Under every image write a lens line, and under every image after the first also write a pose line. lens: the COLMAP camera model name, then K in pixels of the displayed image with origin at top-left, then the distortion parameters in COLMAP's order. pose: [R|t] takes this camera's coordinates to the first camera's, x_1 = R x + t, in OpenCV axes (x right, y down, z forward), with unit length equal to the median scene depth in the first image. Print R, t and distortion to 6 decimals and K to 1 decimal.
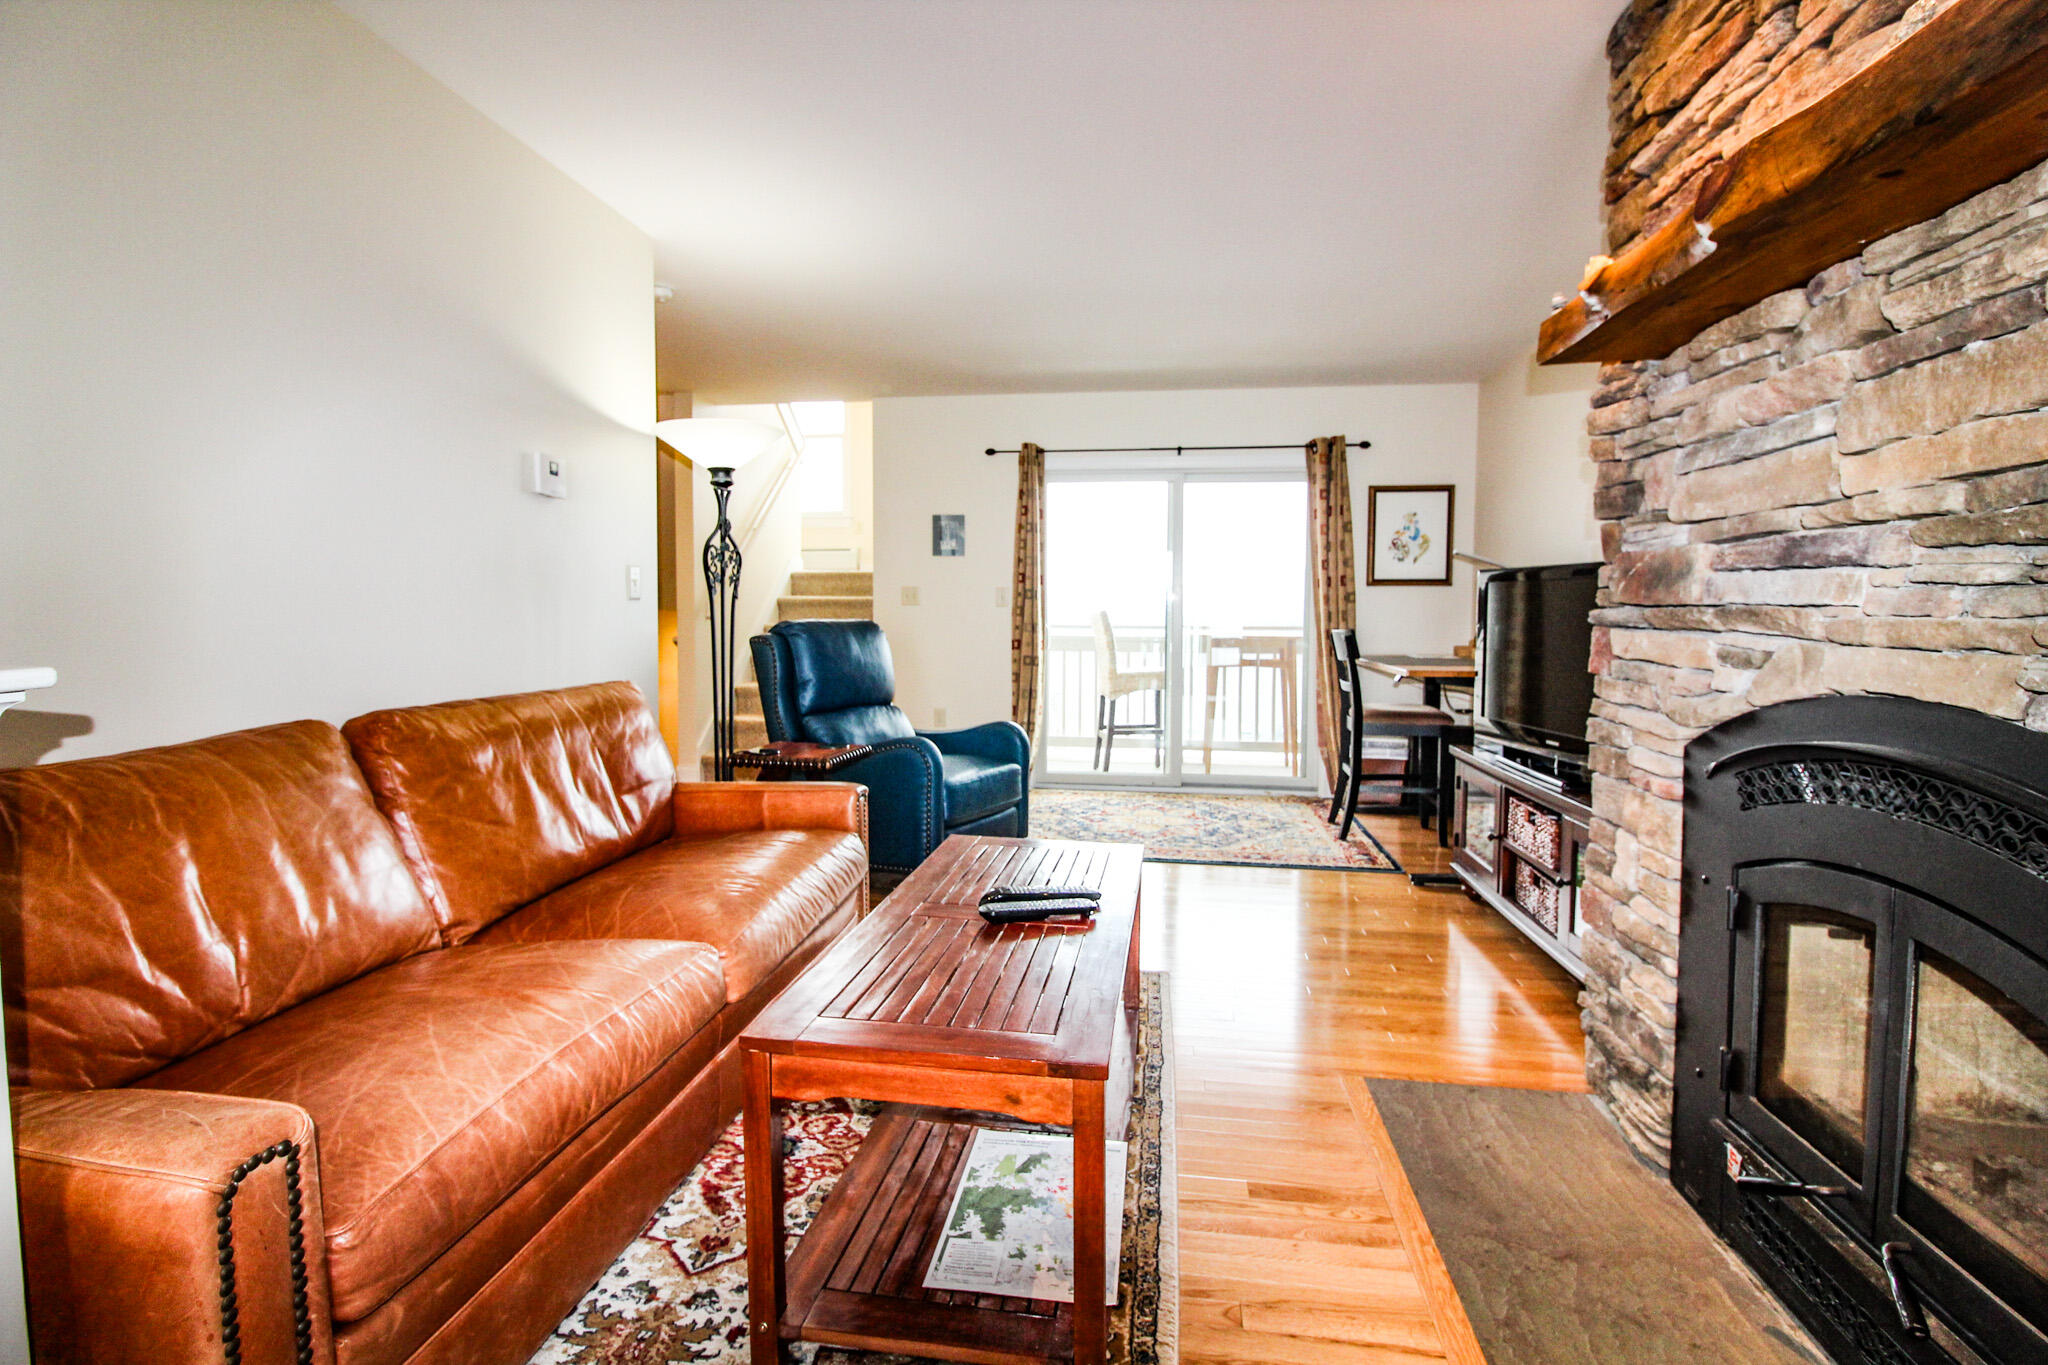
lens RADIAL K [[949.0, 0, 1031.2], [0, 949.0, 657.0], [0, 0, 1]] dist [0.000003, -0.013004]
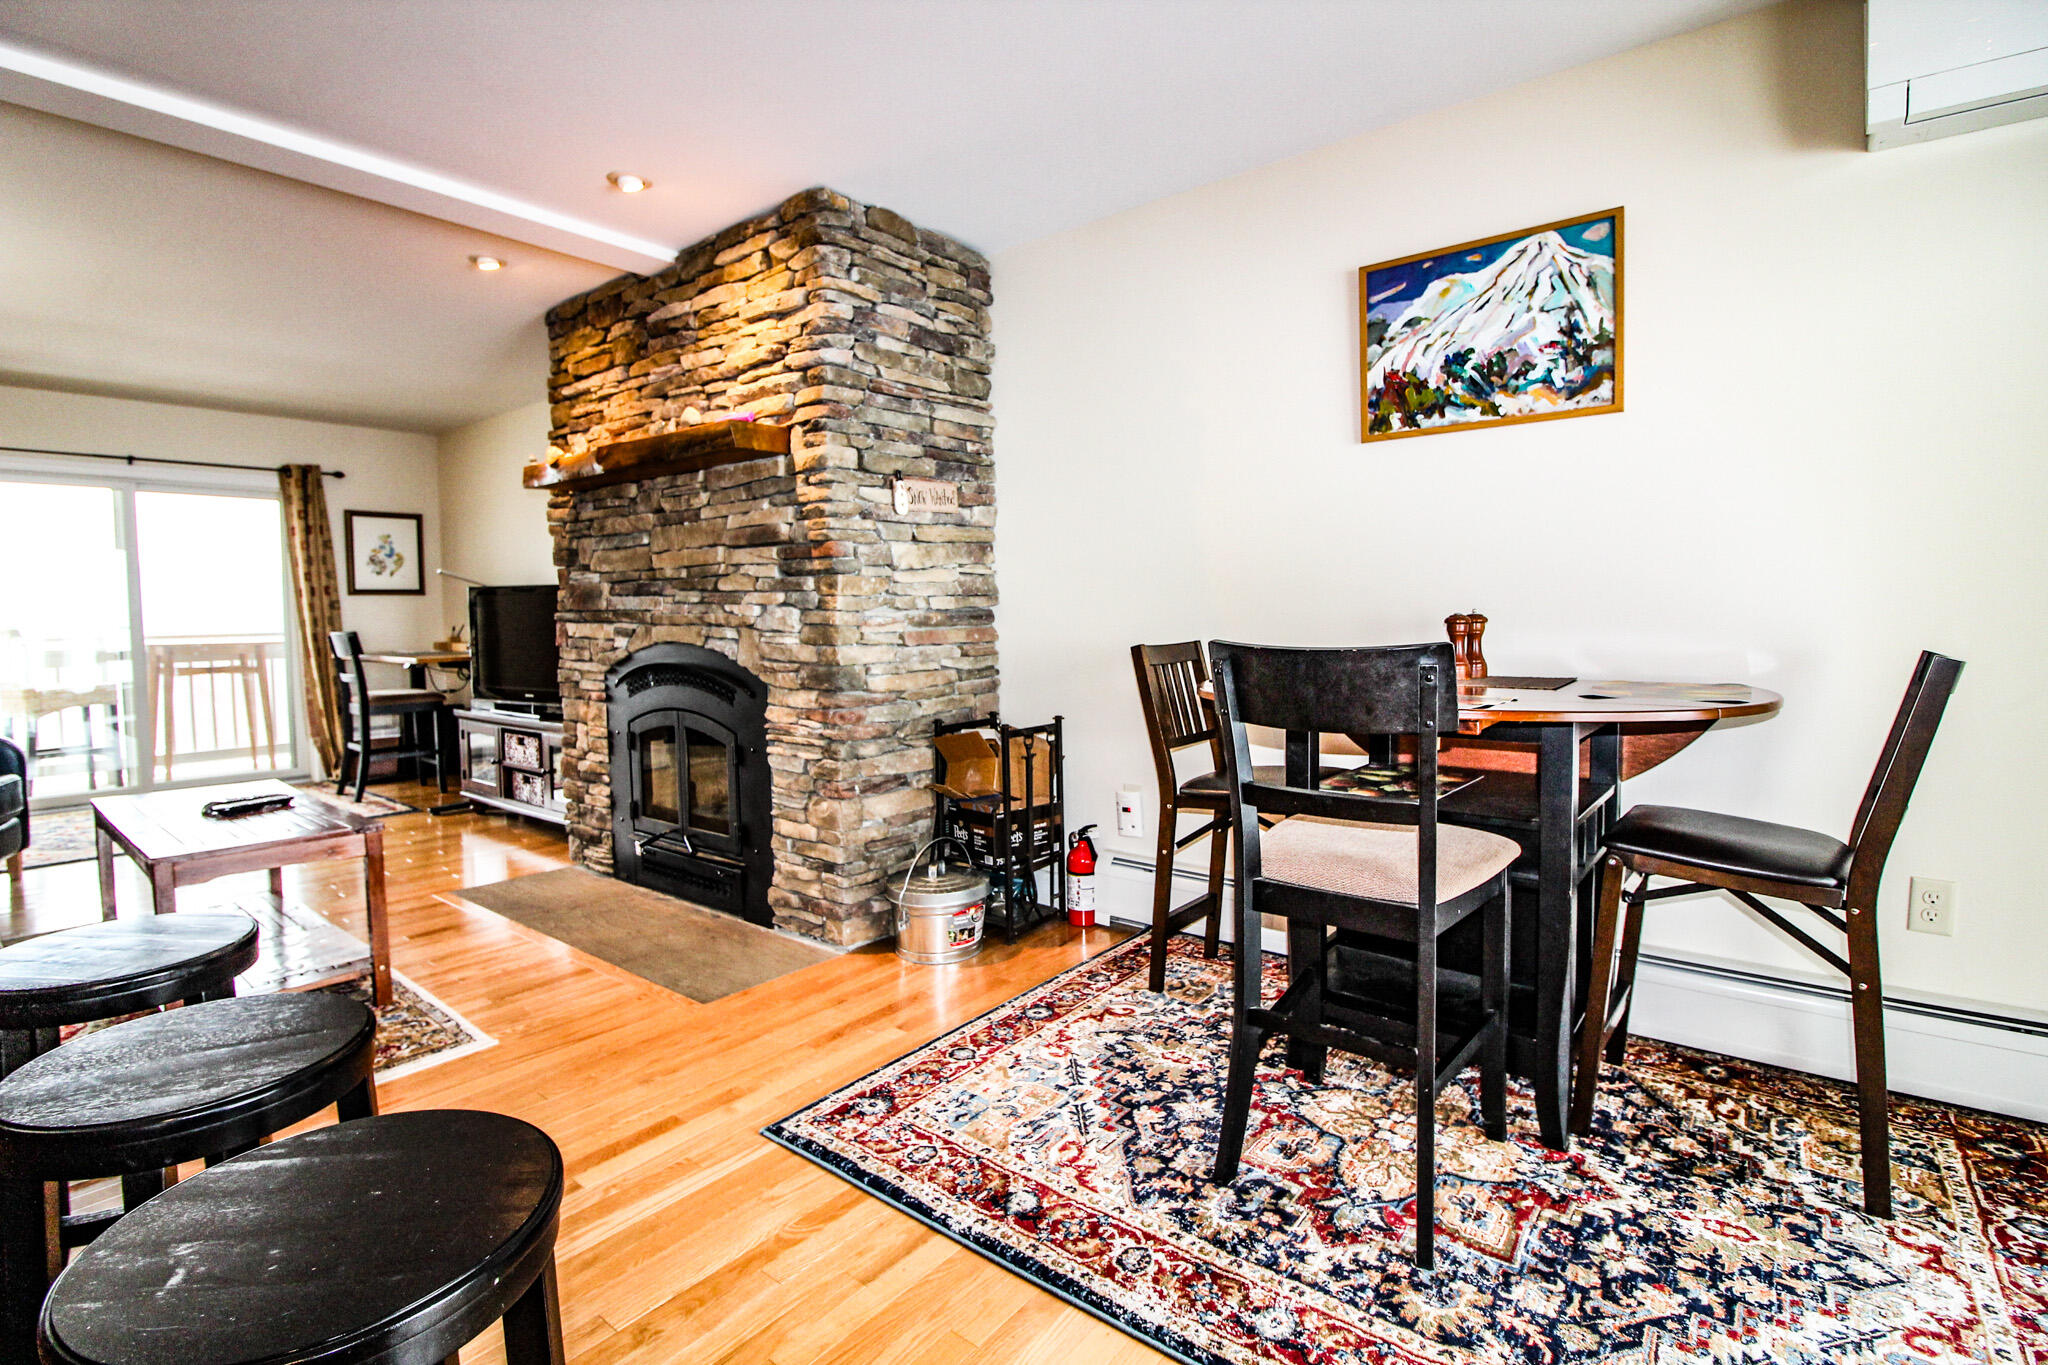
lens RADIAL K [[949.0, 0, 1031.2], [0, 949.0, 657.0], [0, 0, 1]] dist [0.000003, -0.013004]
pose [[0.506395, -0.055322, 0.860525, -0.274280], [0.056842, 0.997911, 0.030705, 0.016356], [-0.860426, 0.033365, 0.508482, -0.380877]]
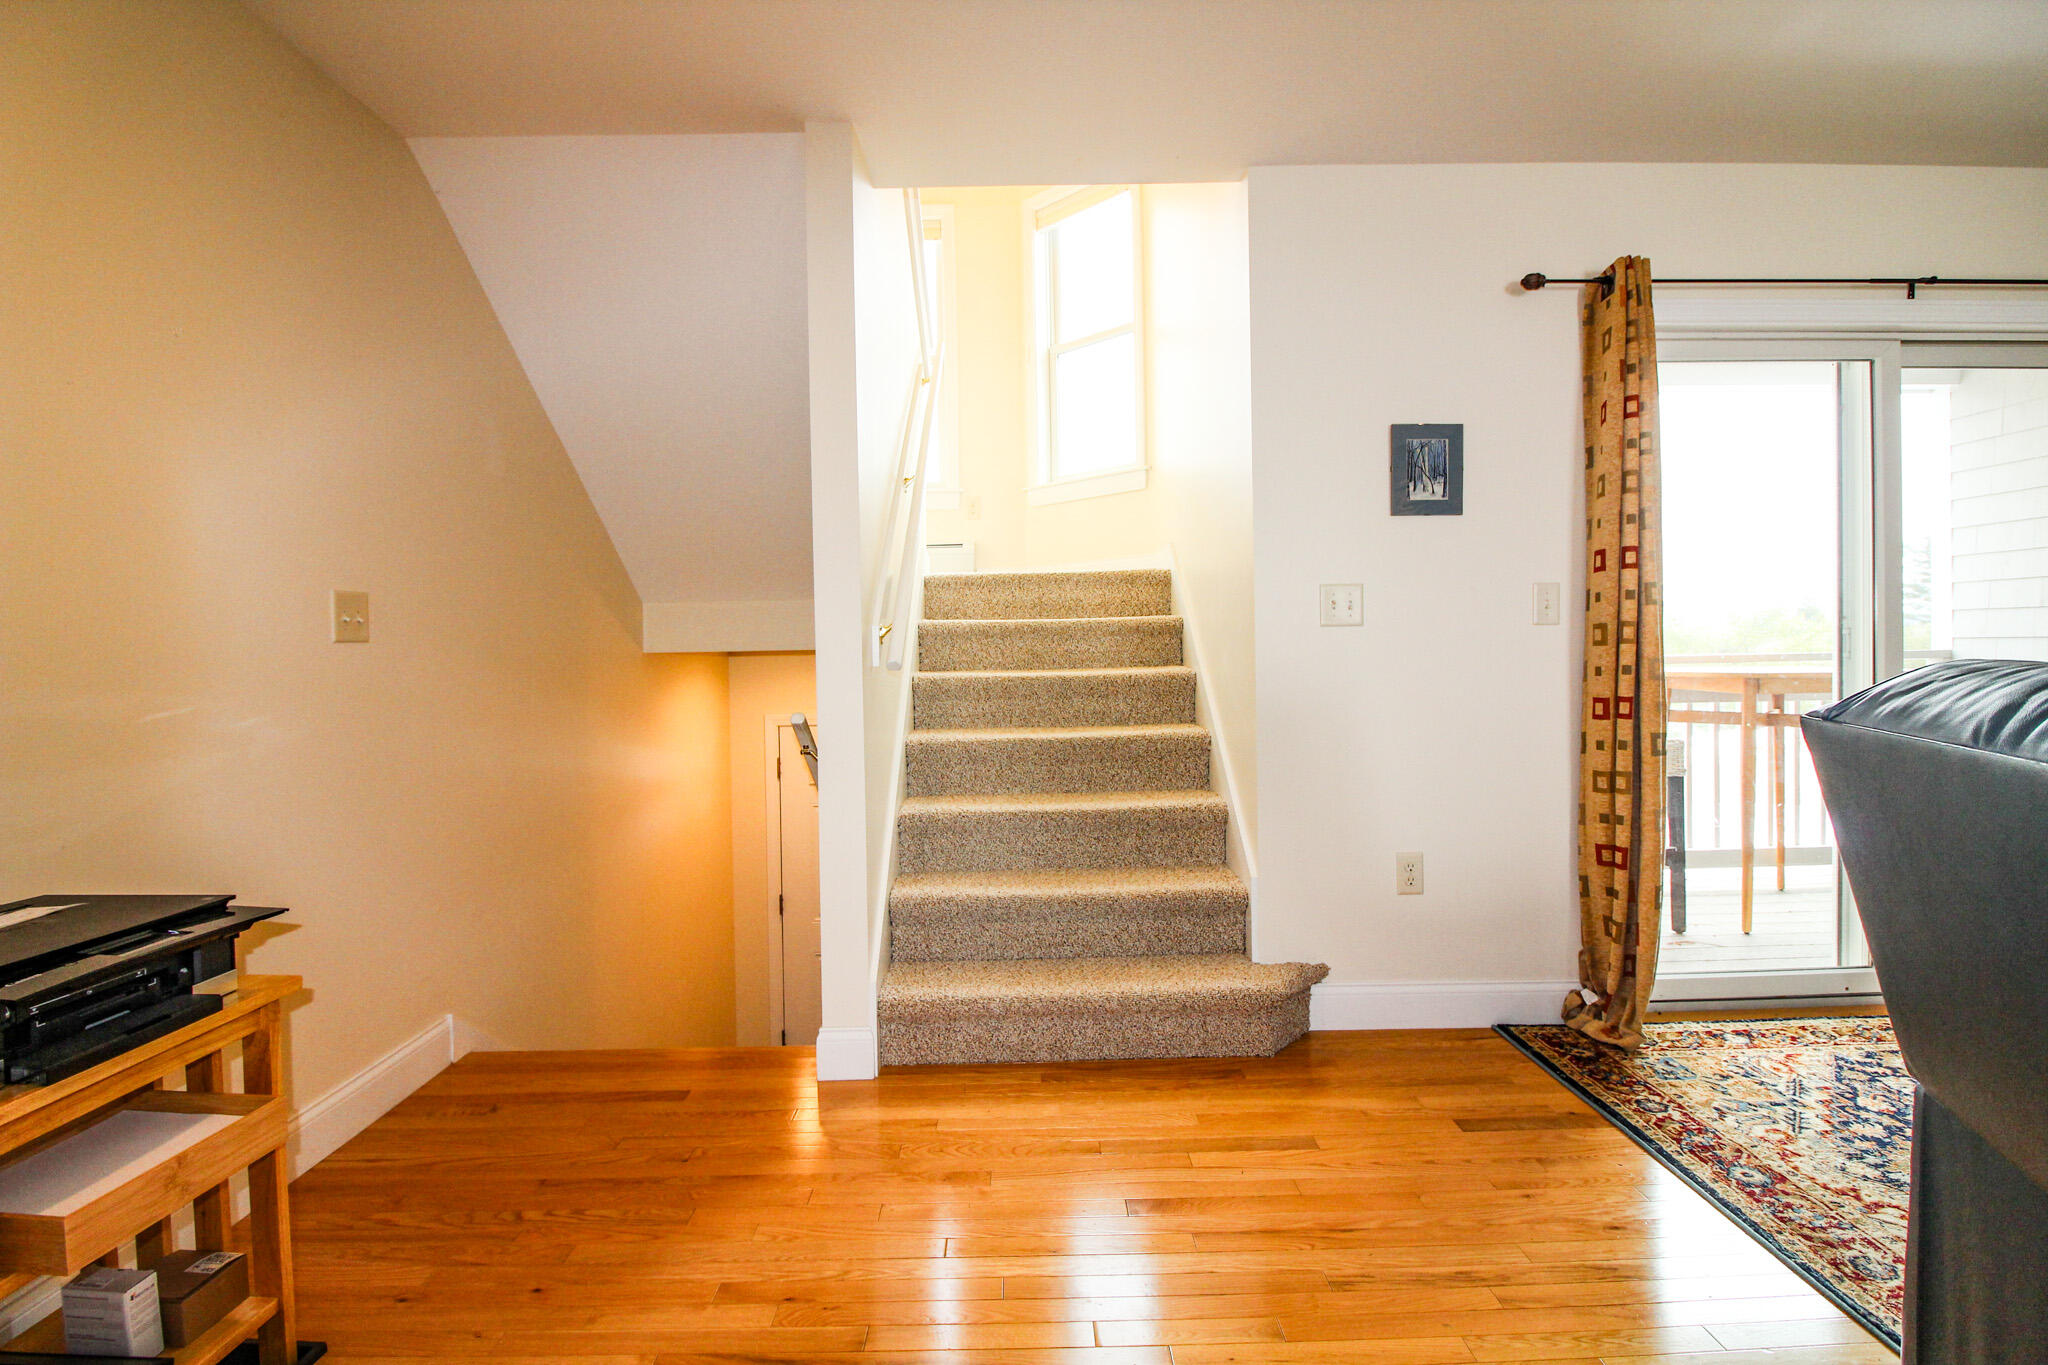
lens RADIAL K [[949.0, 0, 1031.2], [0, 949.0, 657.0], [0, 0, 1]] dist [0.000003, -0.013004]
pose [[0.989702, -0.022745, 0.141323, -0.424781], [0.027951, 0.998998, -0.034956, -0.036173], [-0.140386, 0.038546, 0.989346, 0.731302]]
